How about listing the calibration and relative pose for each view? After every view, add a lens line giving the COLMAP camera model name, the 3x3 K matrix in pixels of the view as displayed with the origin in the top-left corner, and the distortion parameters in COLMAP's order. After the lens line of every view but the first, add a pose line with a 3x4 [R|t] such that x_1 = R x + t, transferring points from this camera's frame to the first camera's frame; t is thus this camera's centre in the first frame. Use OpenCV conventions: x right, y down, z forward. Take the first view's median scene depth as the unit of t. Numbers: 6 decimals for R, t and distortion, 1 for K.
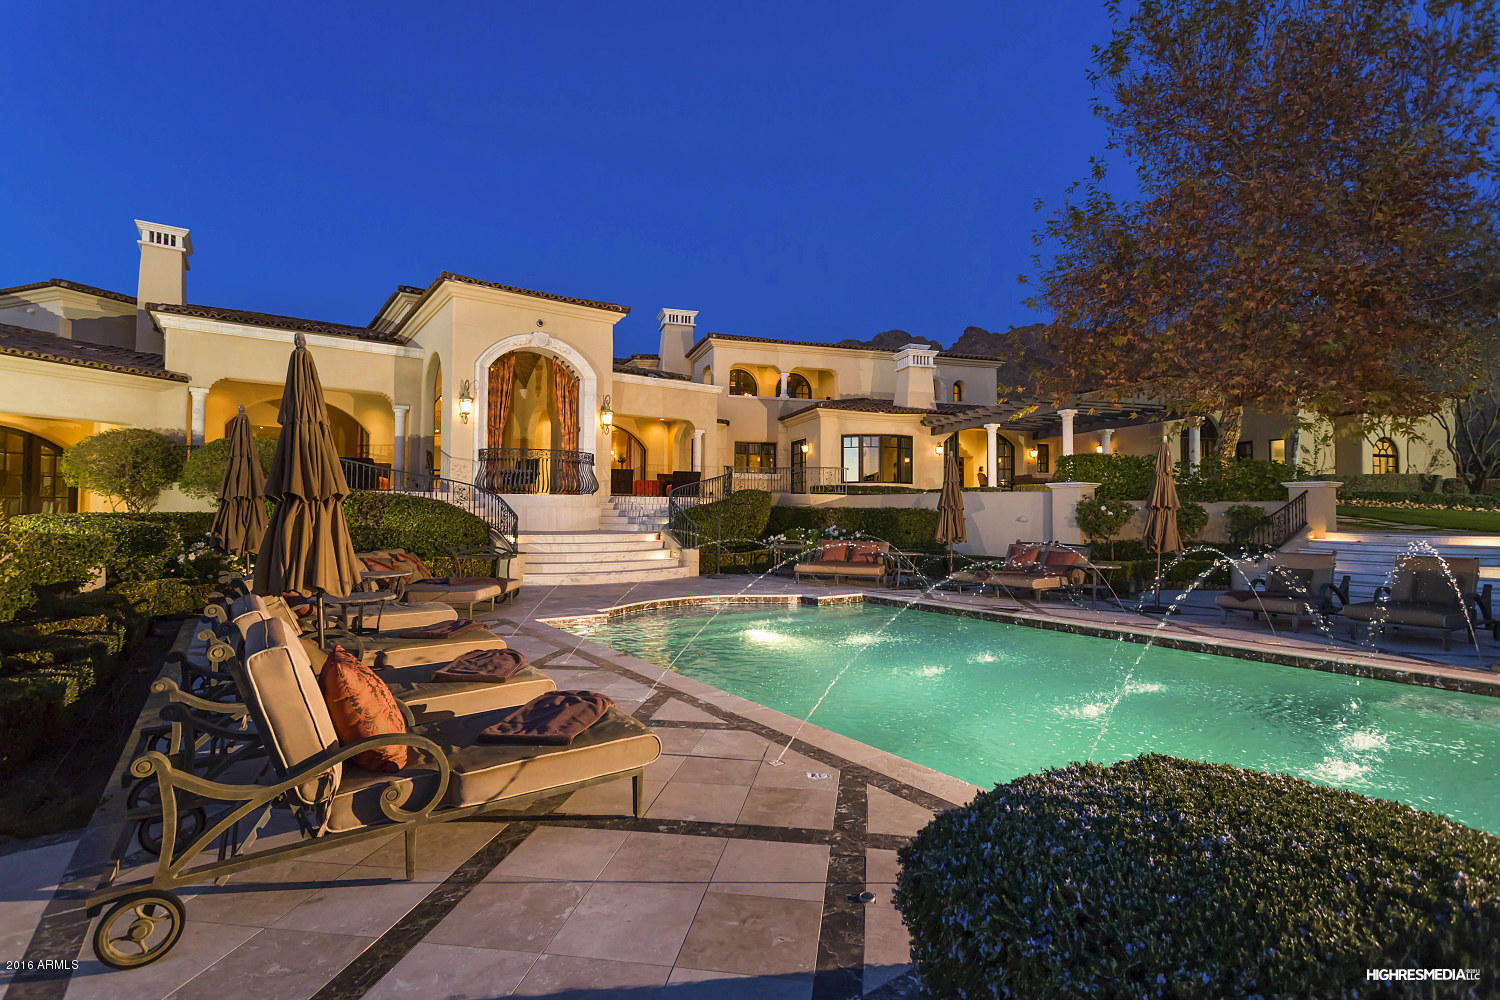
lens RADIAL K [[719.6, 0, 749.8], [0, 719.6, 480.2], [0, 0, 1]] dist [0.004749, 0.000520]
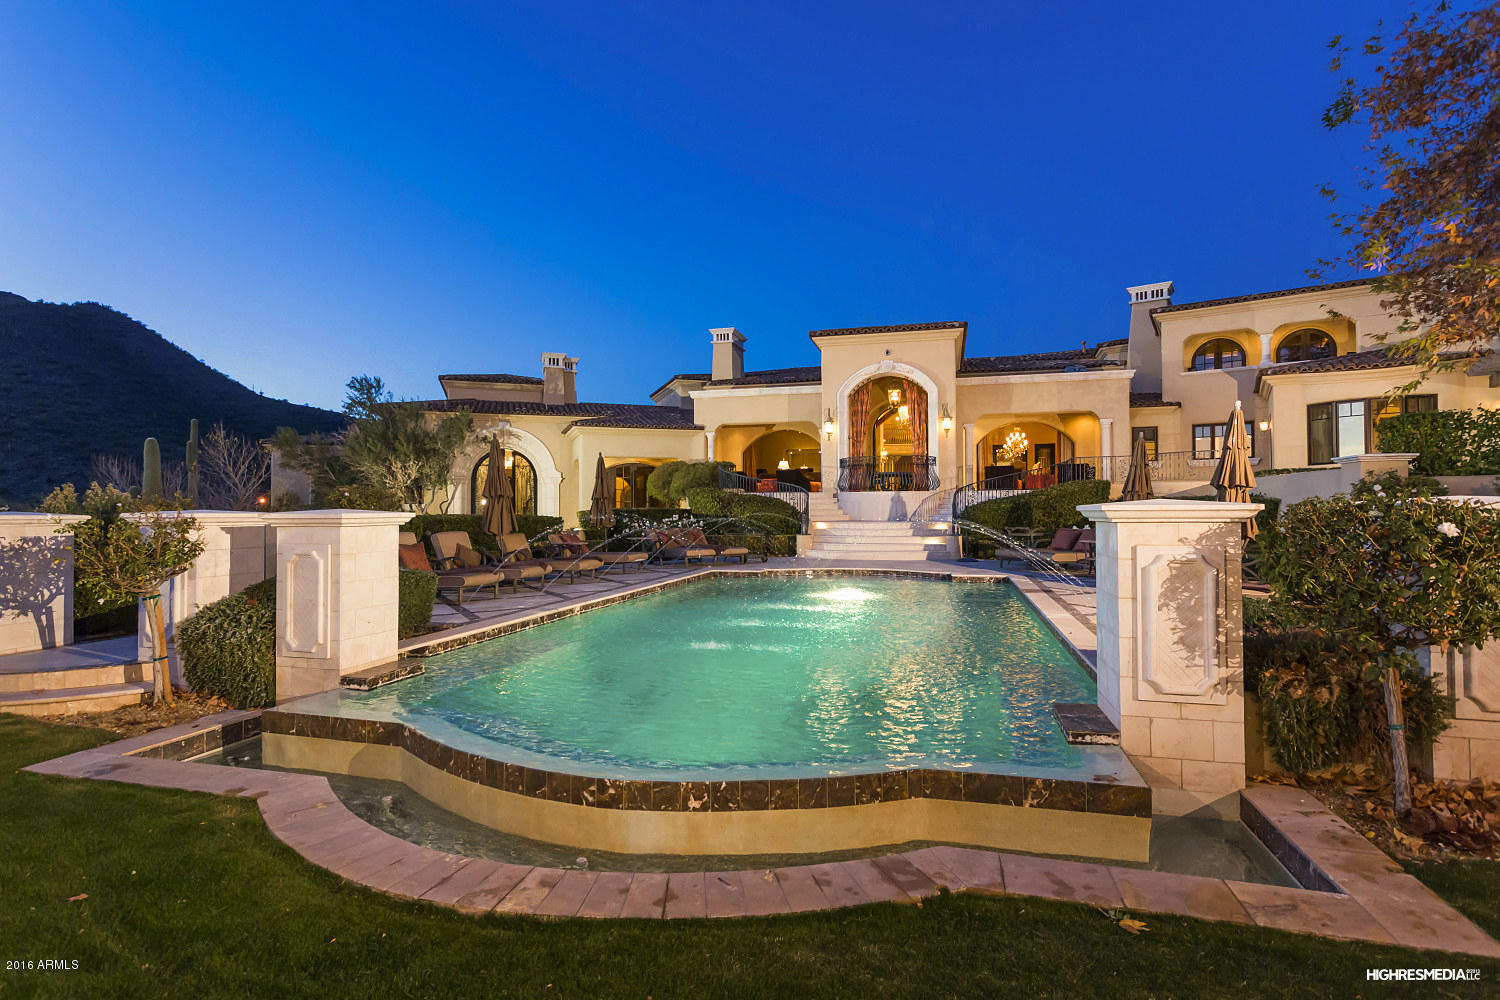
lens RADIAL K [[730.2, 0, 750.0], [0, 730.2, 500.0], [0, 0, 1]] dist [0.009339, 0.000452]
pose [[0.642365, -0.020567, -0.766123, 0.396397], [0.042050, 0.999080, 0.008436, 0.010243], [0.765245, -0.037634, 0.642639, 0.004781]]
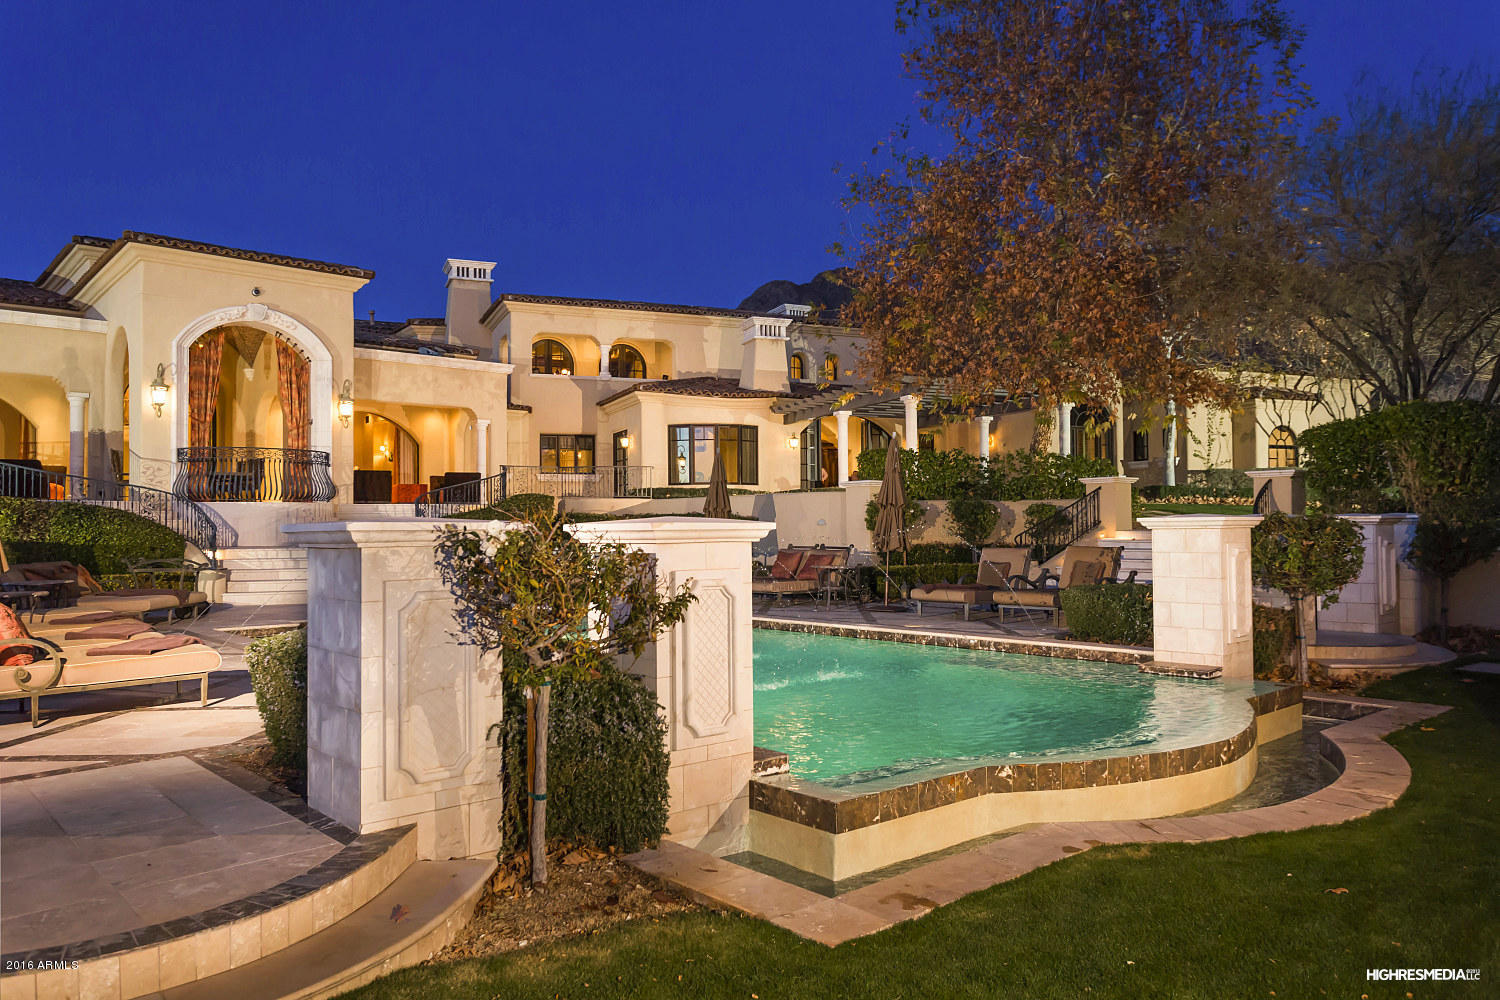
lens RADIAL K [[1030.8, 0, 750.0], [0, 1030.8, 500.0], [0, 0, 1]] dist [-0.002370, 0.002420]
pose [[0.993977, -0.012629, 0.108861, 0.103649], [0.010798, 0.999790, 0.017392, 0.001932], [-0.109058, -0.016111, 0.993905, -0.171632]]
